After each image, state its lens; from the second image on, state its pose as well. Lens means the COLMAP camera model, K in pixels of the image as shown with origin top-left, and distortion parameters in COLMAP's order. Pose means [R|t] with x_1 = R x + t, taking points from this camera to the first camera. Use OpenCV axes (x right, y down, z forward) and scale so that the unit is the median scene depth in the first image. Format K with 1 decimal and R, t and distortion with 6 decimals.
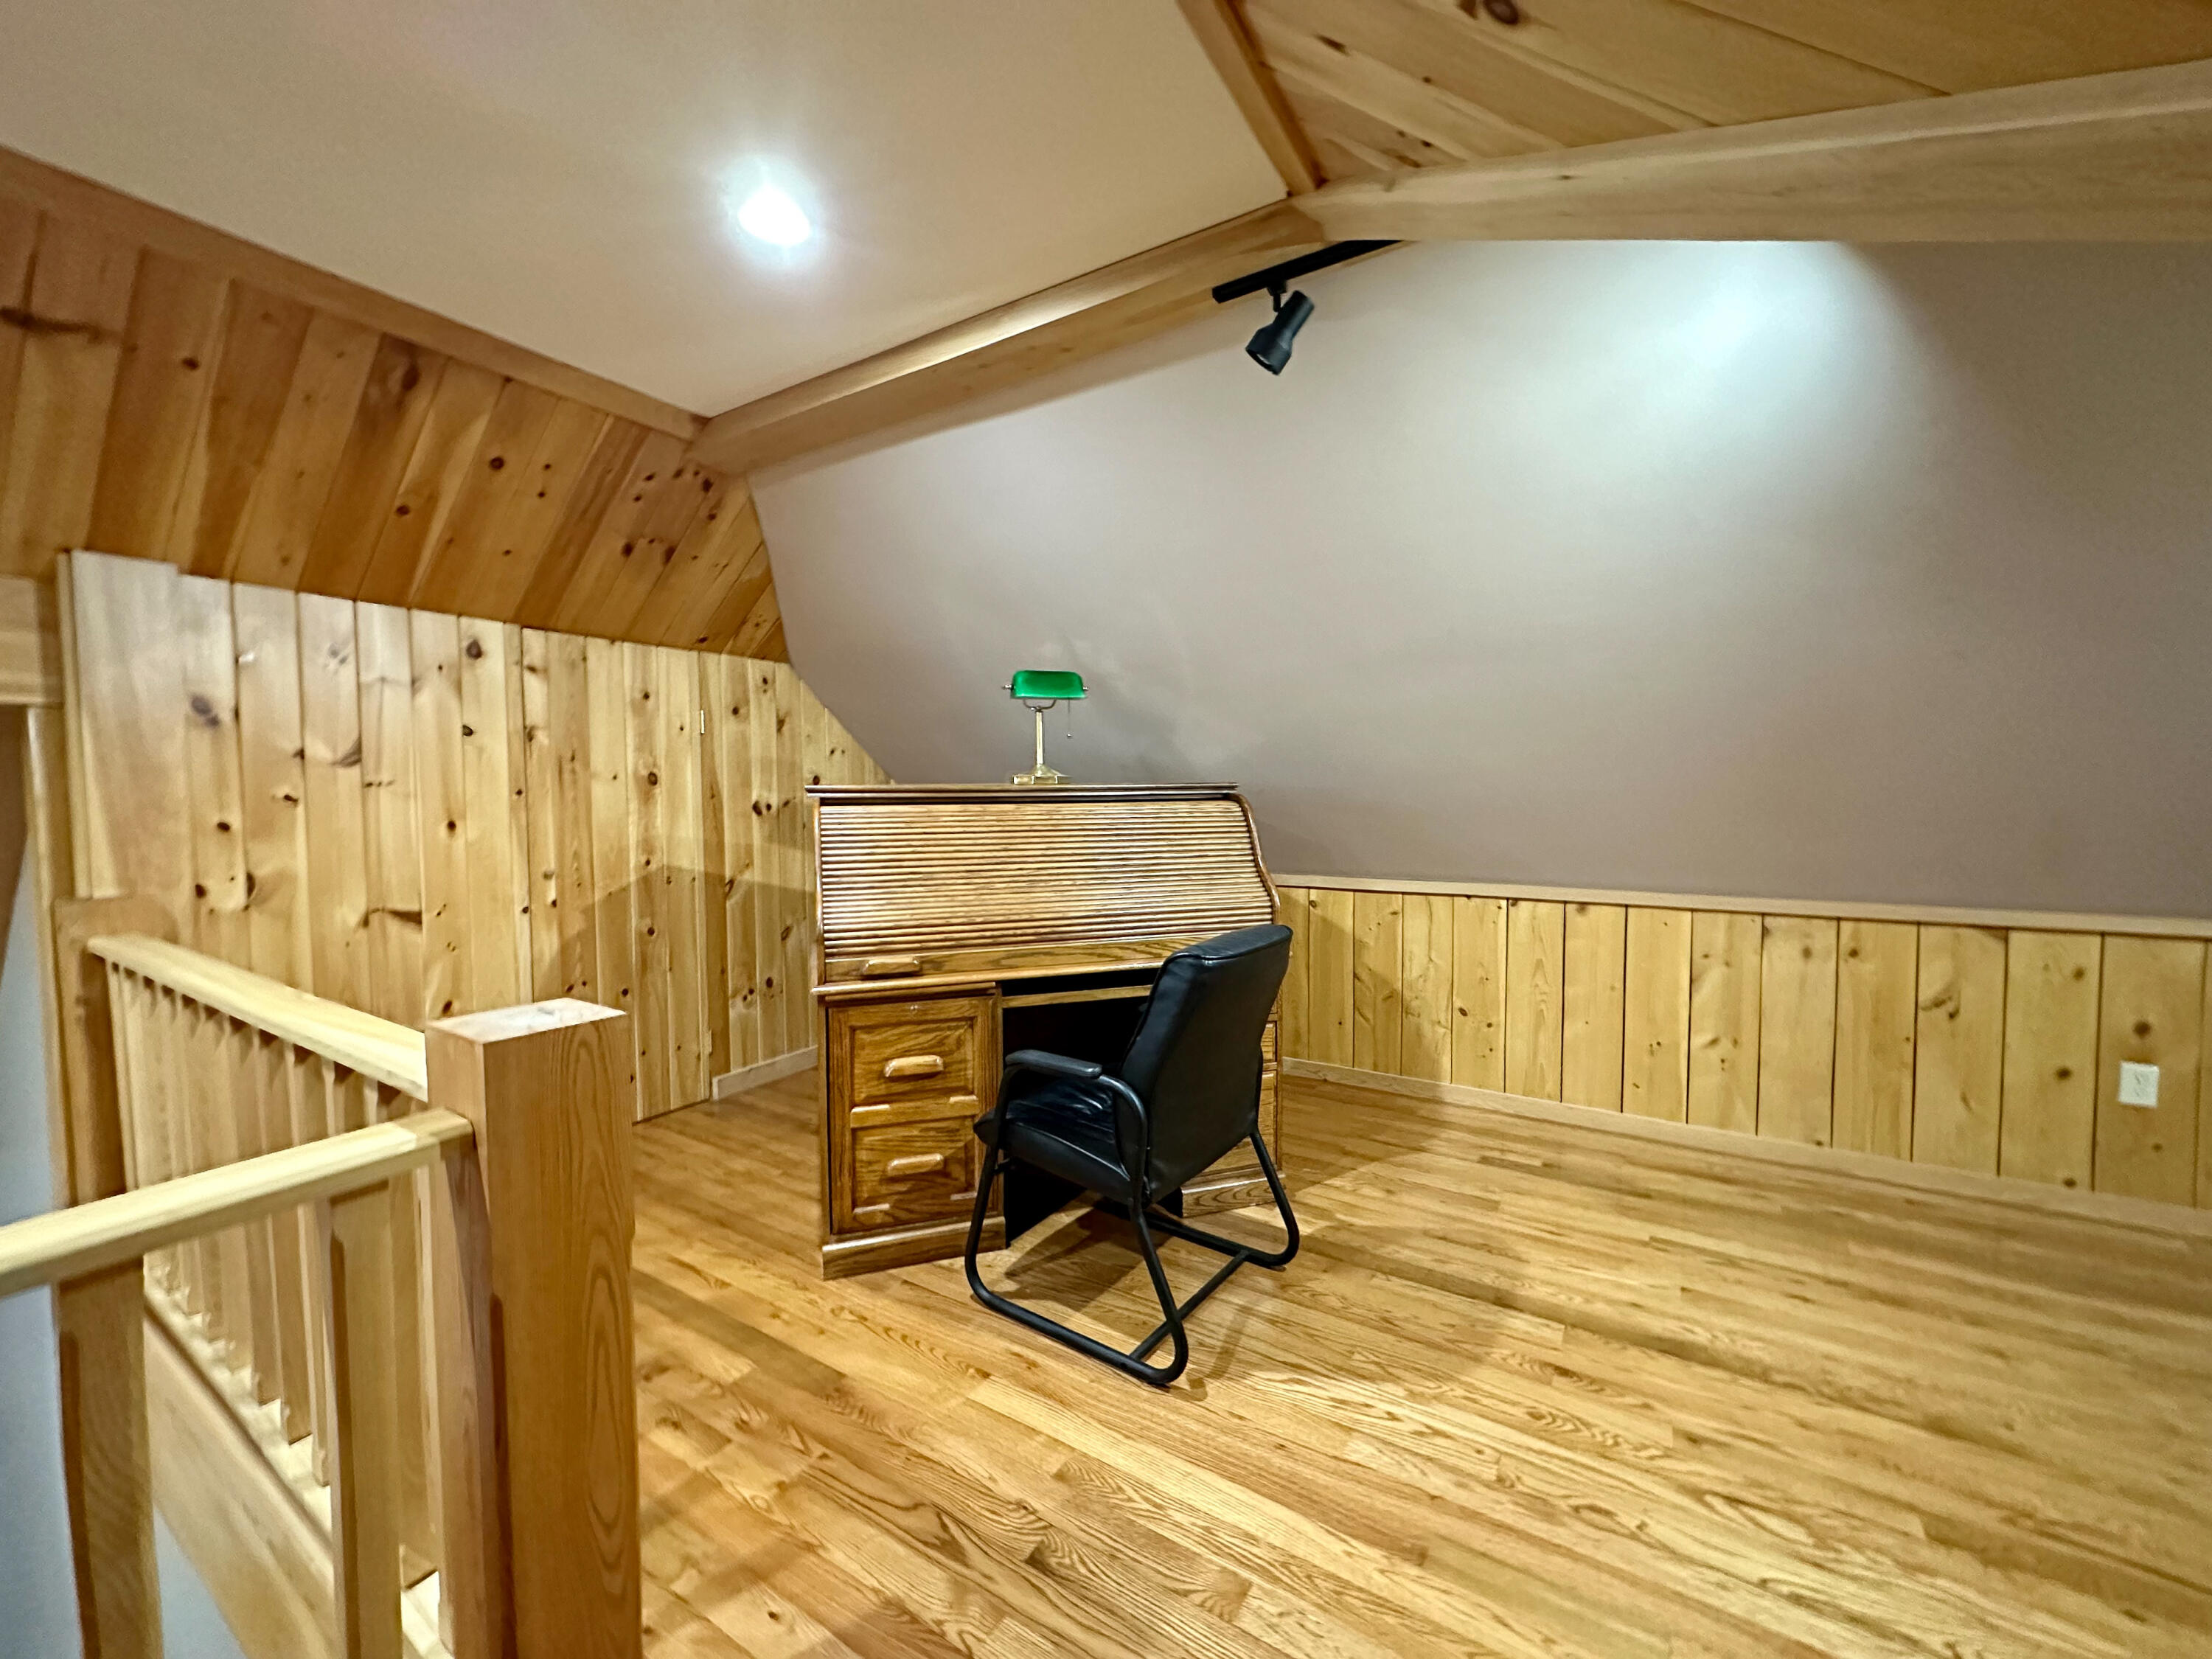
lens RADIAL K [[872.0, 0, 1106.0], [0, 872.0, 829.5], [0, 0, 1]] dist [0.000087, 0.000048]
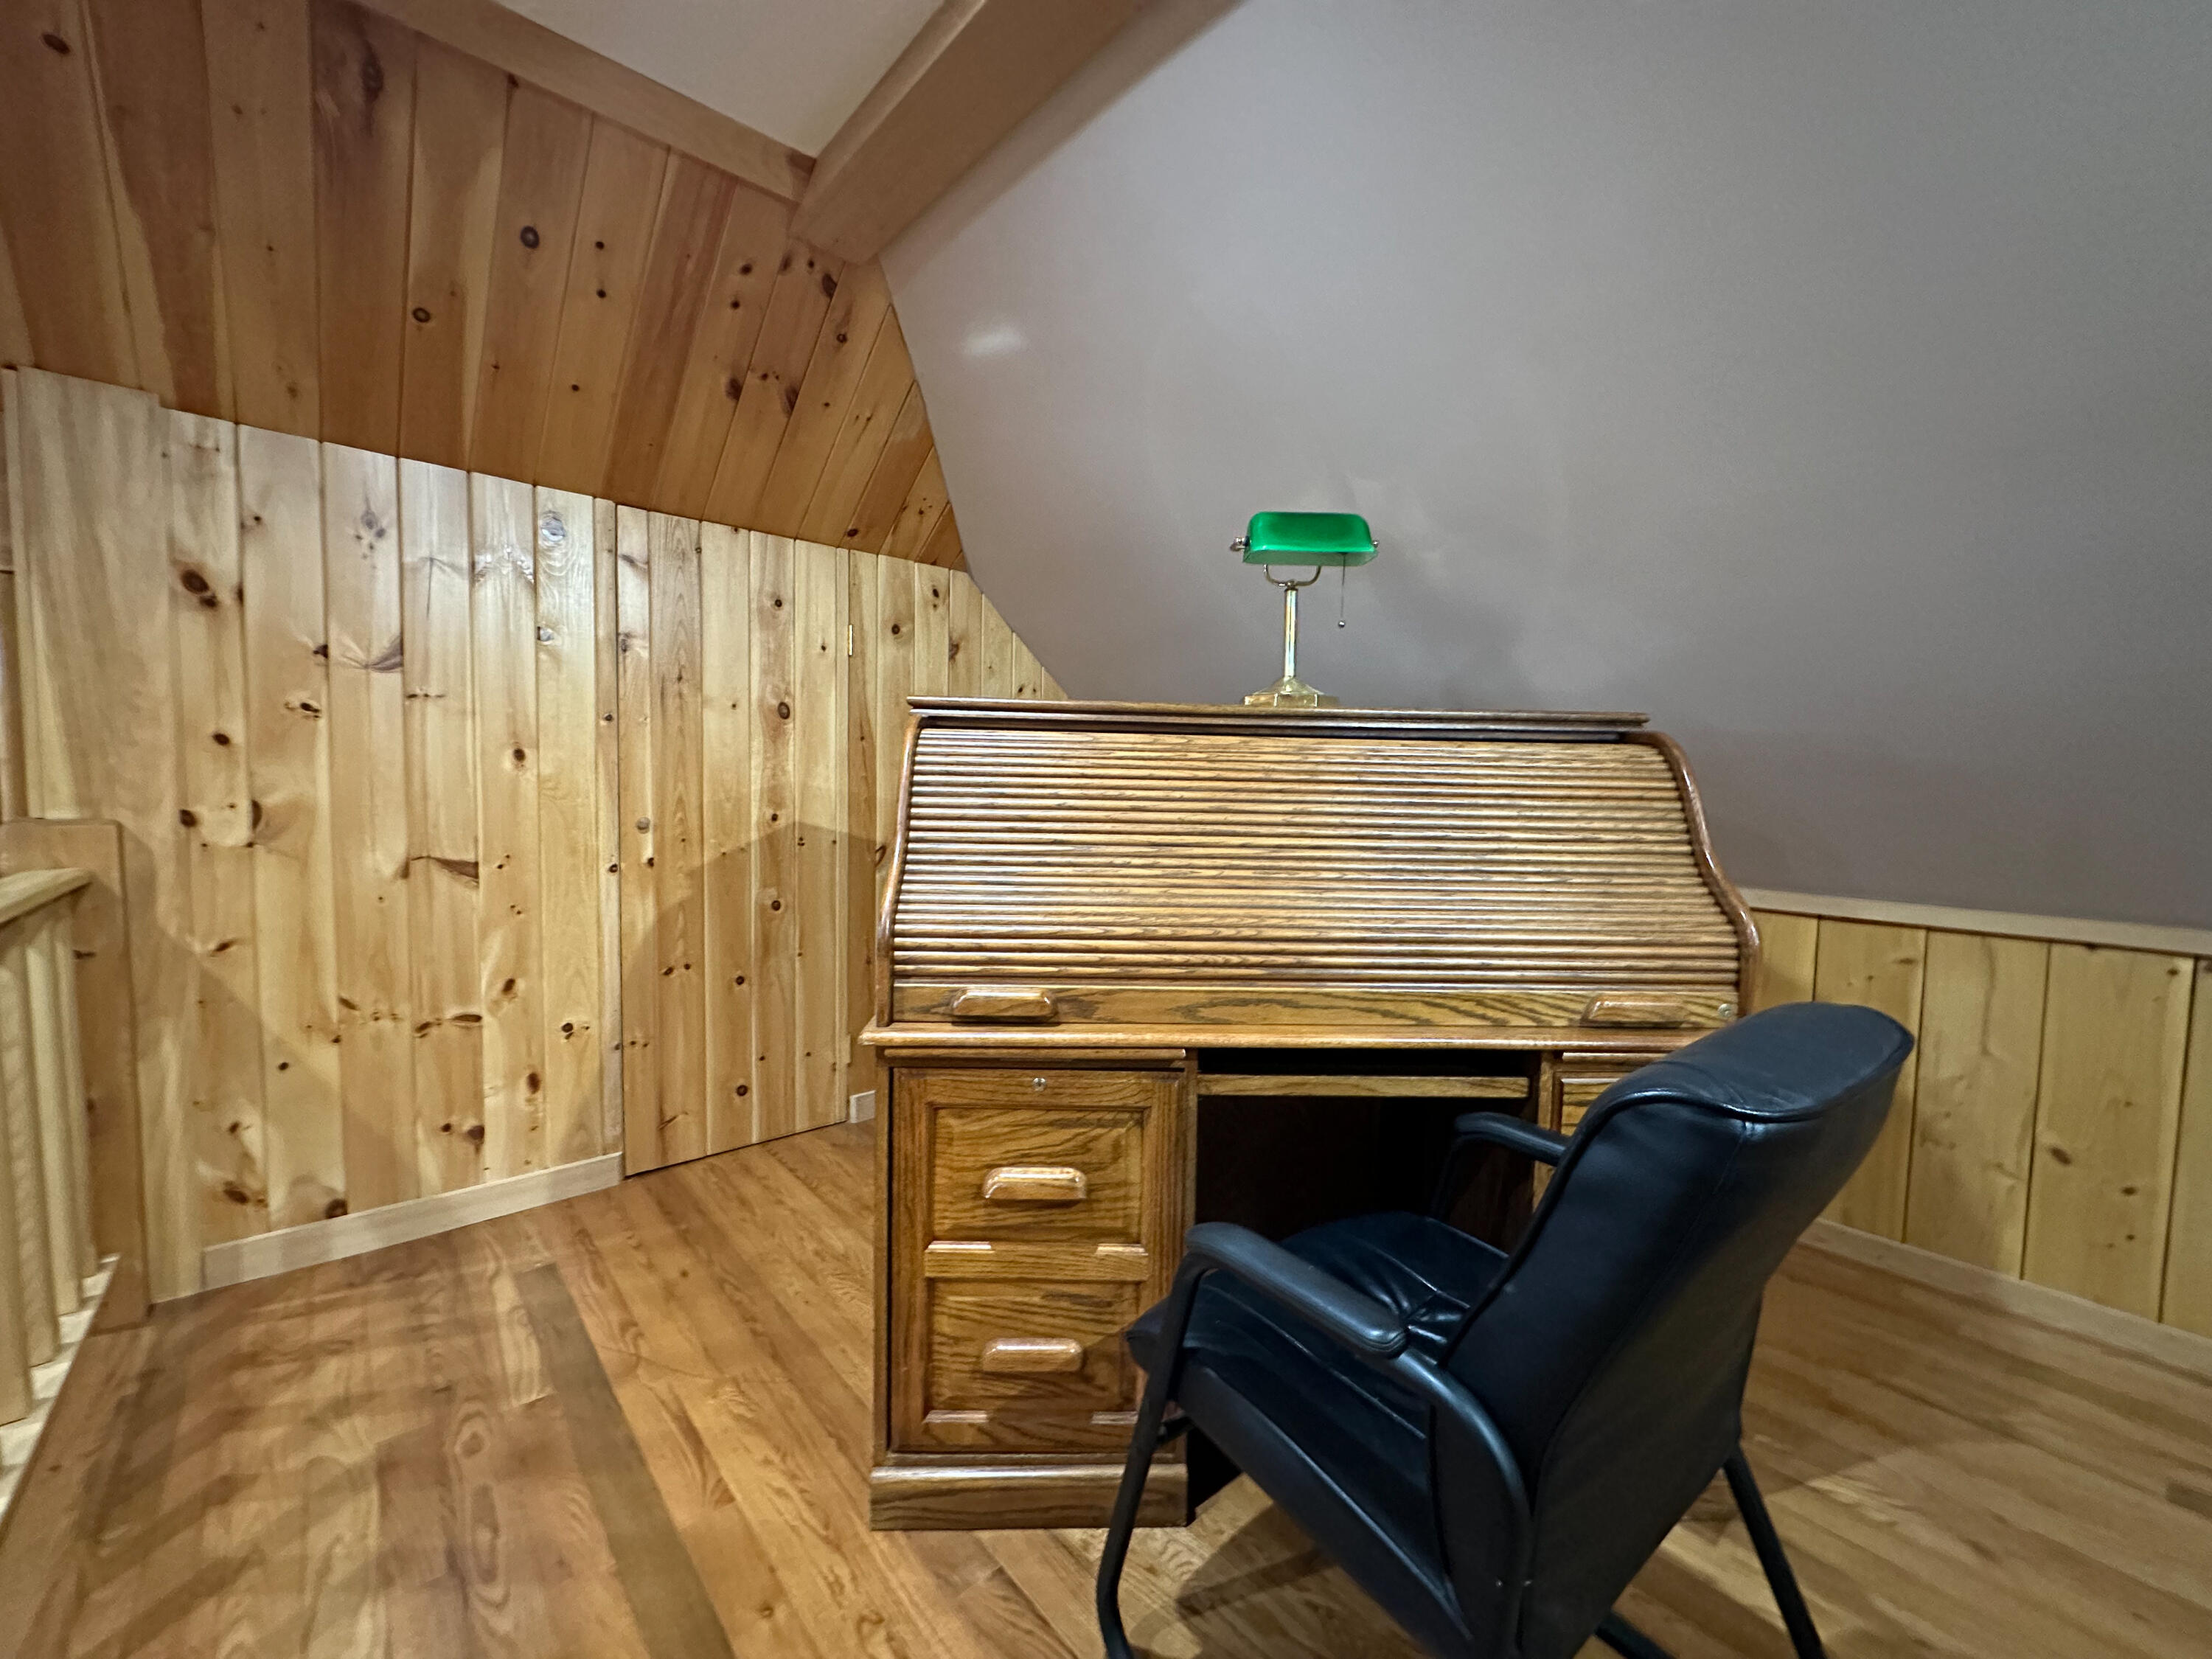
lens RADIAL K [[882.9, 0, 1106.0], [0, 882.9, 829.5], [0, 0, 1]] dist [0.001554, 0.000060]
pose [[0.959958, 0.045499, -0.276426, -0.025740], [-0.041503, 0.998932, 0.020291, 0.025780], [0.277054, -0.008005, 0.960821, 0.407855]]
